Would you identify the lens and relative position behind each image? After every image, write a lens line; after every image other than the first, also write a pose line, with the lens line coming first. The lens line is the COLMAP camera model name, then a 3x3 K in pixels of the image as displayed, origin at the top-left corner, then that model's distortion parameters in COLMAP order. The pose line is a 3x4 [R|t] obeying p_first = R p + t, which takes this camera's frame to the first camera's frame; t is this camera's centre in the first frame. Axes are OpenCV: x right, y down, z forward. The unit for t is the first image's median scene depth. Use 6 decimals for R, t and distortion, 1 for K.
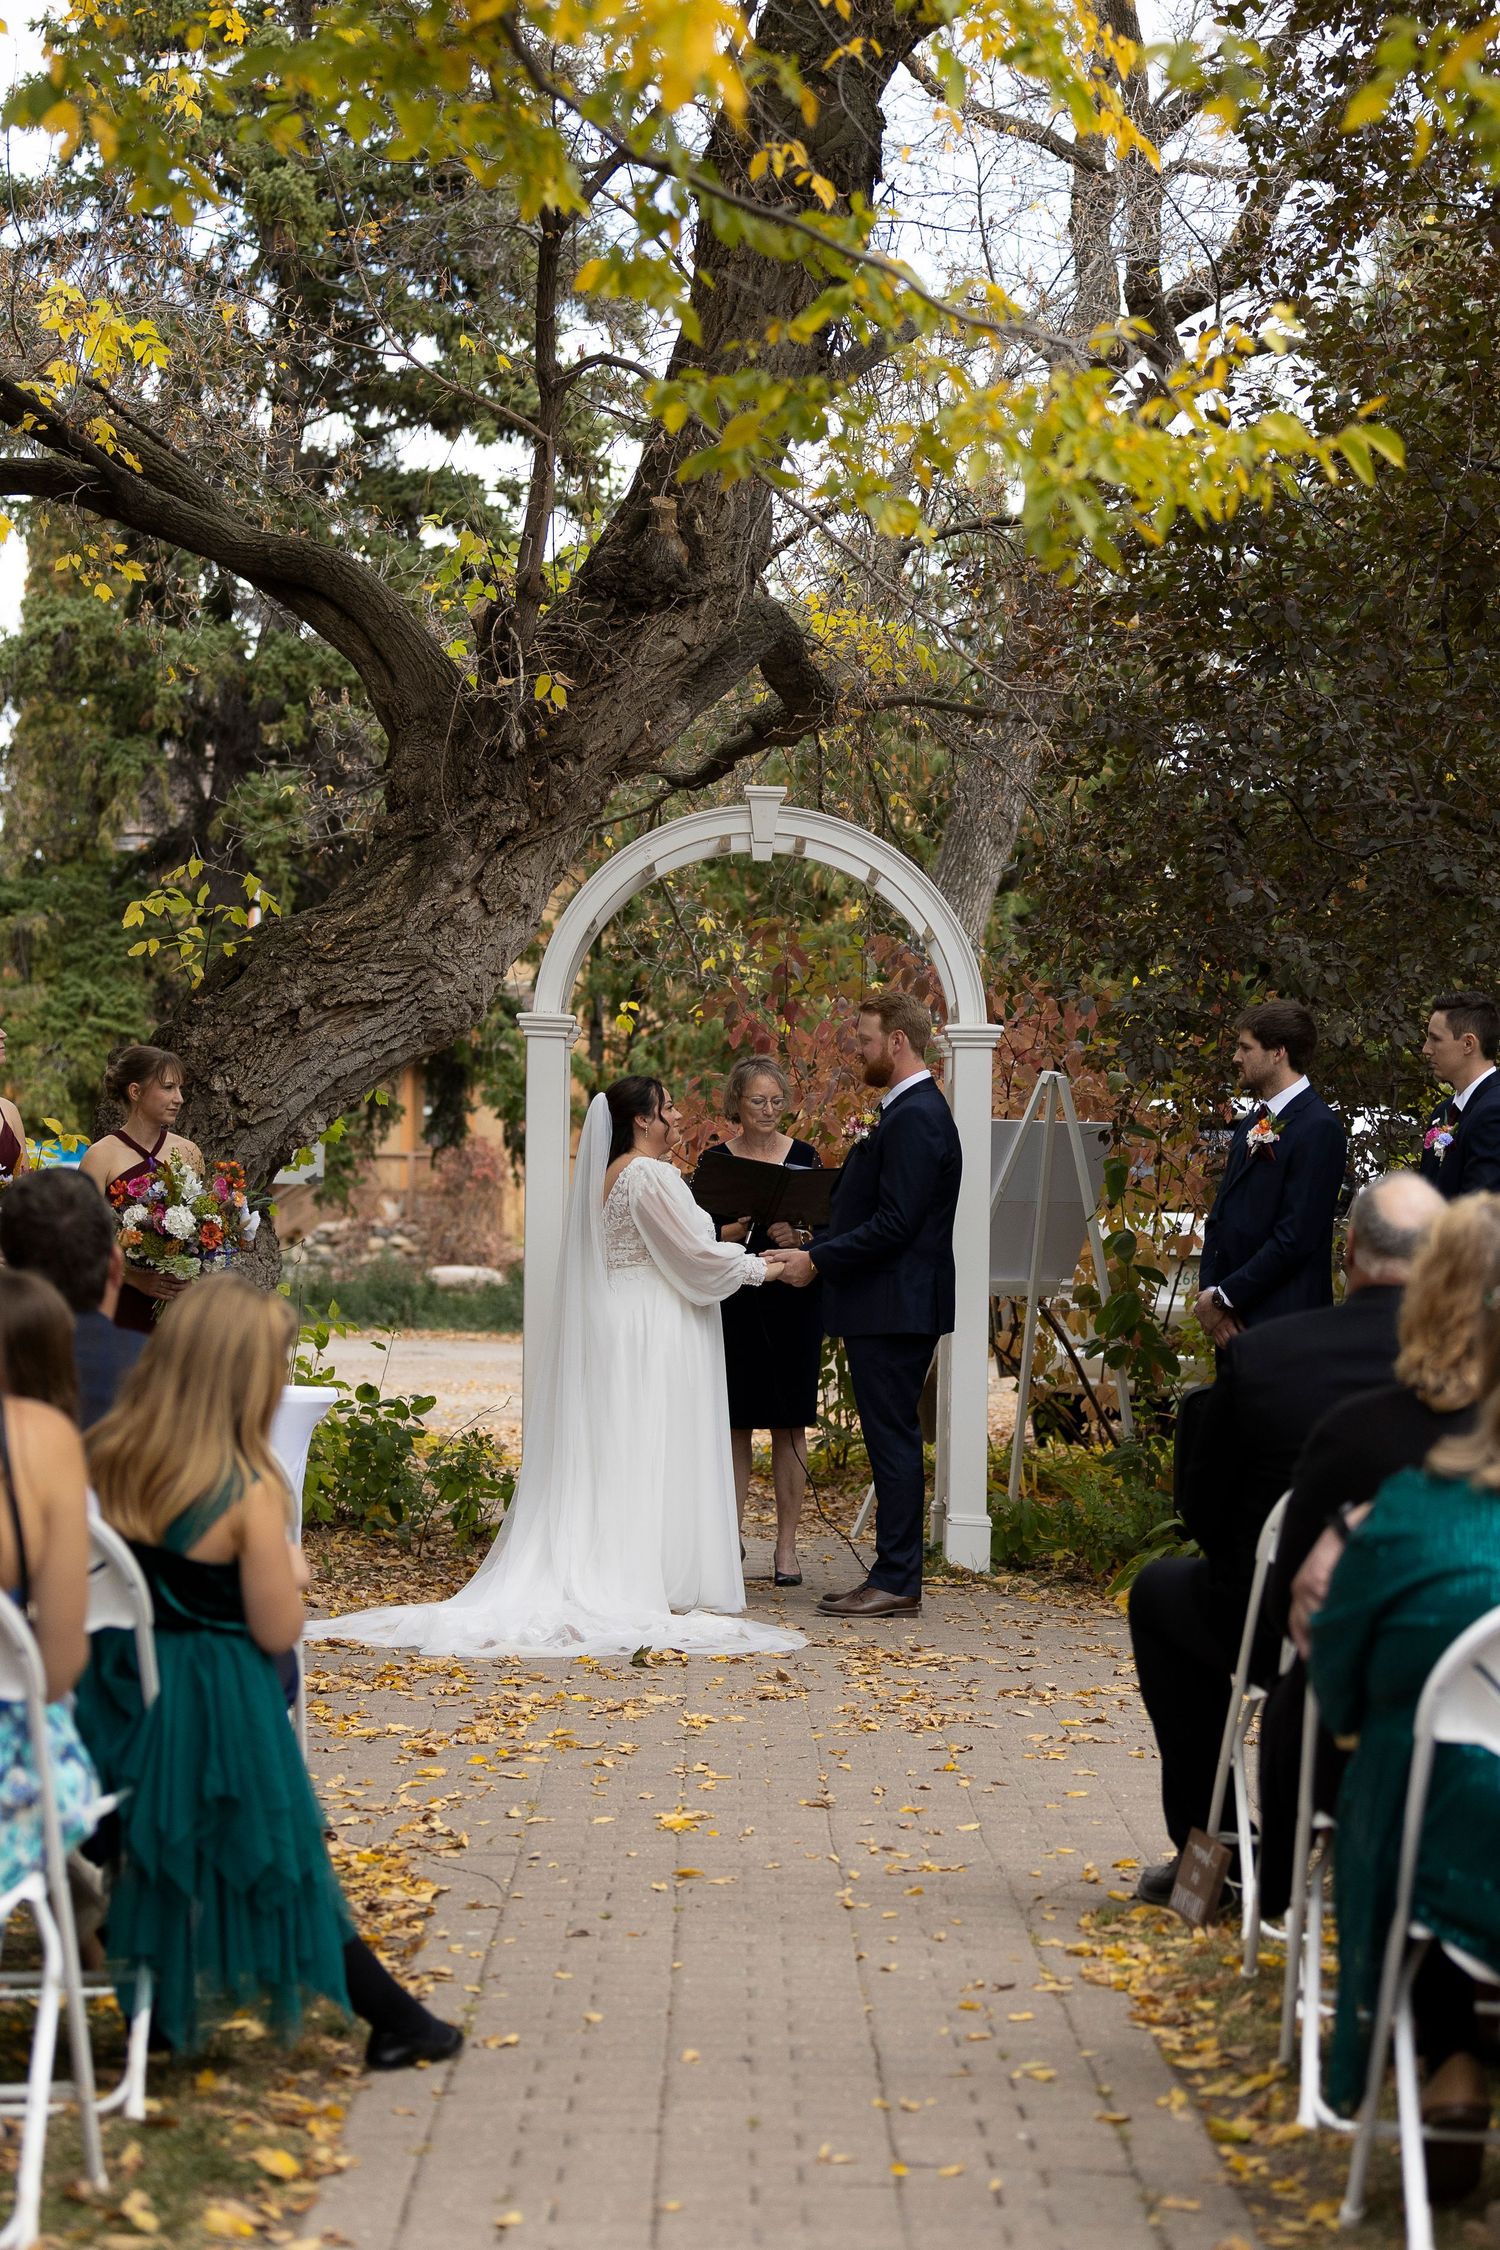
lens RADIAL K [[4534.9, 0, 747.6], [0, 4534.9, 965.8], [0, 0, 1]] dist [0.024232, 0.024662]
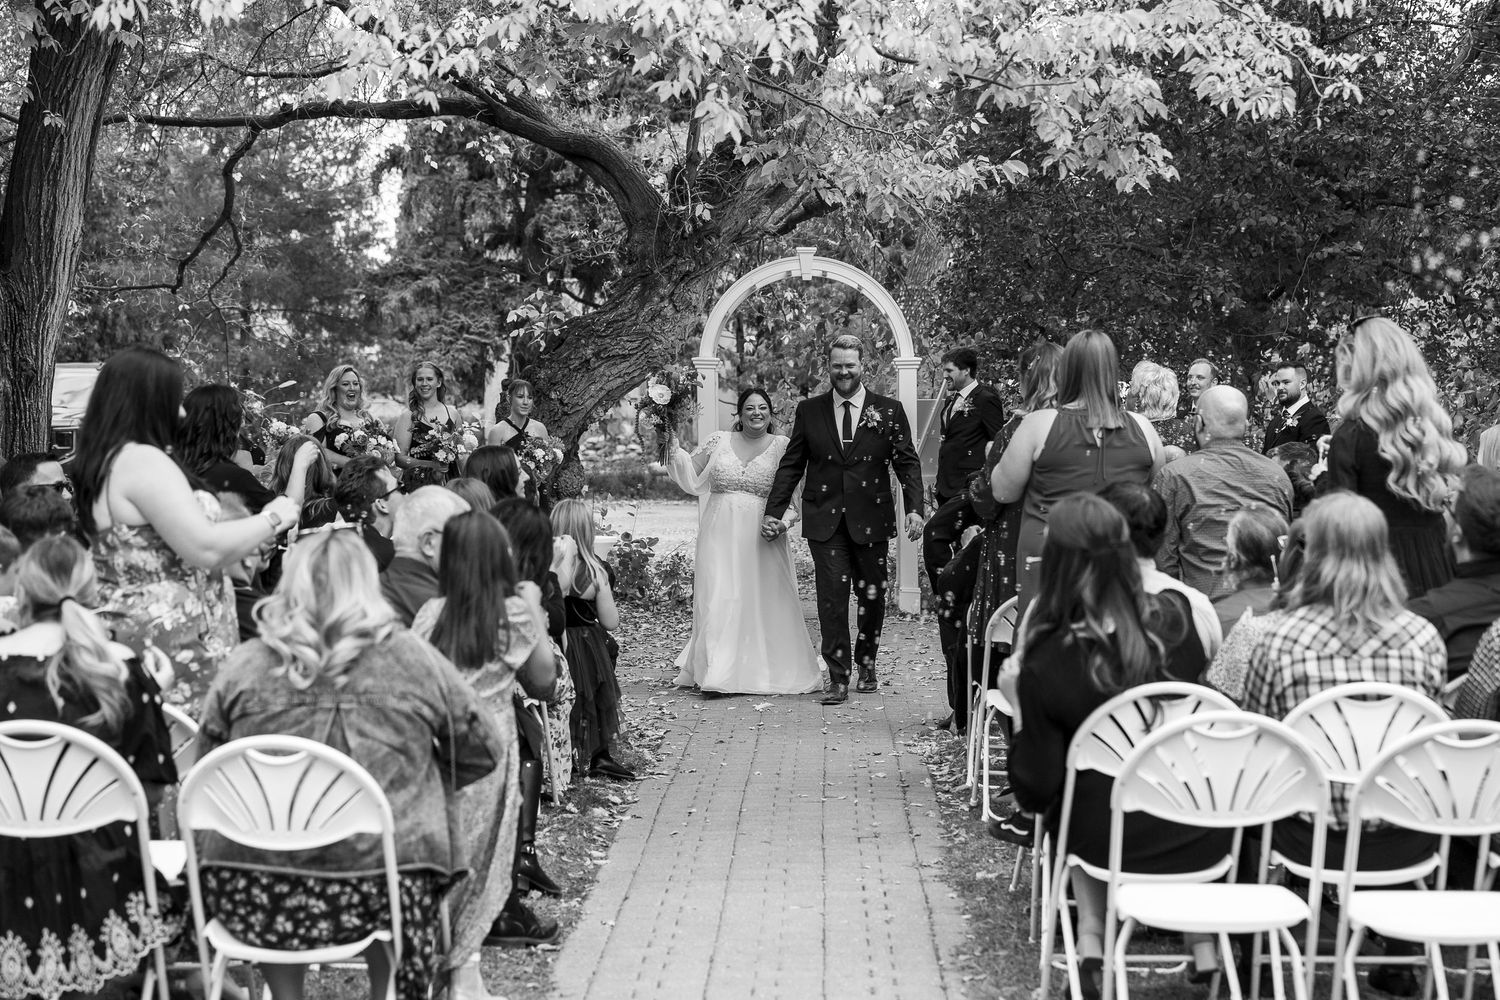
lens RADIAL K [[3023.3, 0, 750.0], [0, 3023.3, 500.0], [0, 0, 1]] dist [0.024232, 0.024662]
pose [[0.999080, -0.021714, -0.036969, 0.027158], [0.024783, 0.996098, 0.084699, -0.042227], [0.034986, -0.085538, 0.995720, -0.413537]]
